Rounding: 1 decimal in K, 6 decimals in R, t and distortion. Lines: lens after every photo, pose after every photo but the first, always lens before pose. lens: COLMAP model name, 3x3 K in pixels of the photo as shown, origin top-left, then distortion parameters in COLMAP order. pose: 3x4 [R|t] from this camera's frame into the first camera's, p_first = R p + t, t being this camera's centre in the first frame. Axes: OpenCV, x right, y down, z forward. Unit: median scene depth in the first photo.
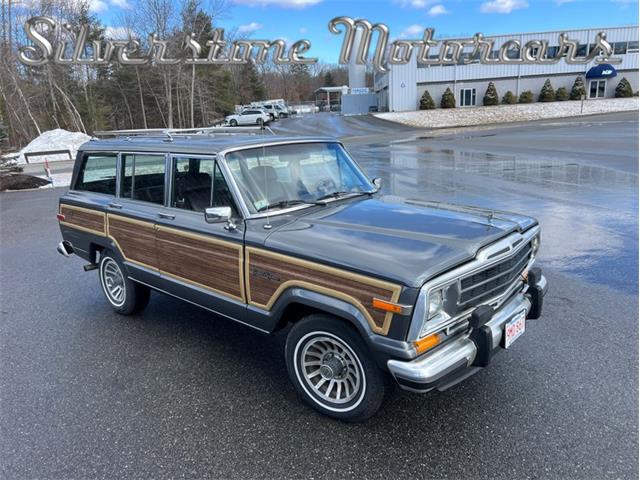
lens RADIAL K [[483.4, 0, 314.1], [0, 483.4, 235.2], [0, 0, 1]] dist [0.055703, -0.059720]
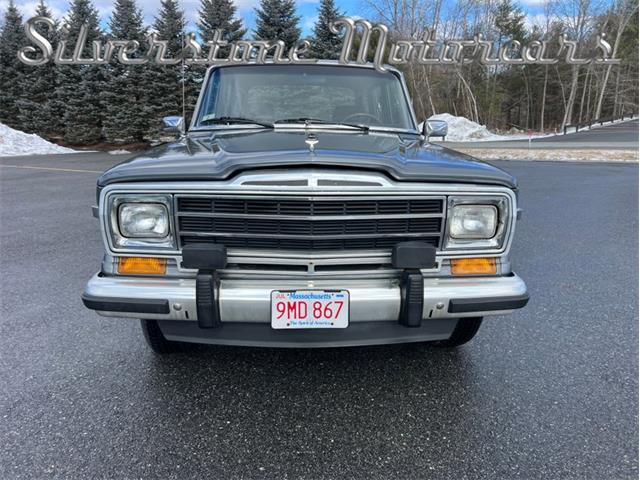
lens RADIAL K [[483.4, 0, 313.8], [0, 483.4, 234.9], [0, 0, 1]] dist [0.055703, -0.059720]
pose [[0.695030, 0.213709, -0.686485, 0.756616], [-0.205642, 0.974004, 0.095015, 0.027950], [0.688944, 0.075132, 0.720910, 0.475125]]
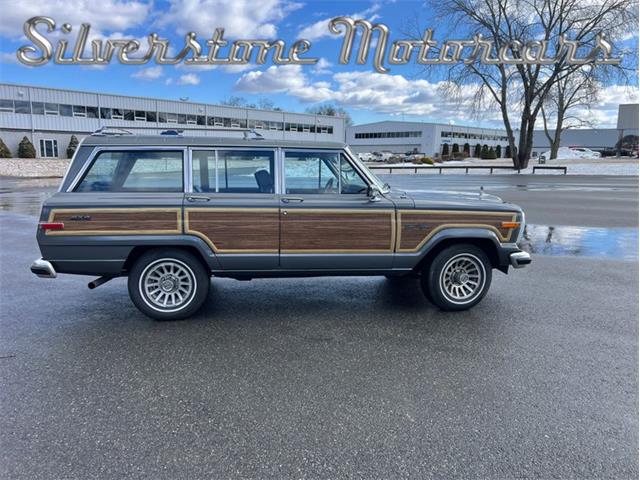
lens RADIAL K [[483.4, 0, 319.1], [0, 483.4, 240.9], [0, 0, 1]] dist [0.055703, -0.059720]
pose [[0.649413, -0.066842, 0.757492, -1.333086], [0.146039, 0.988550, -0.037971, 0.128609], [-0.746281, 0.135282, 0.651739, 0.246098]]
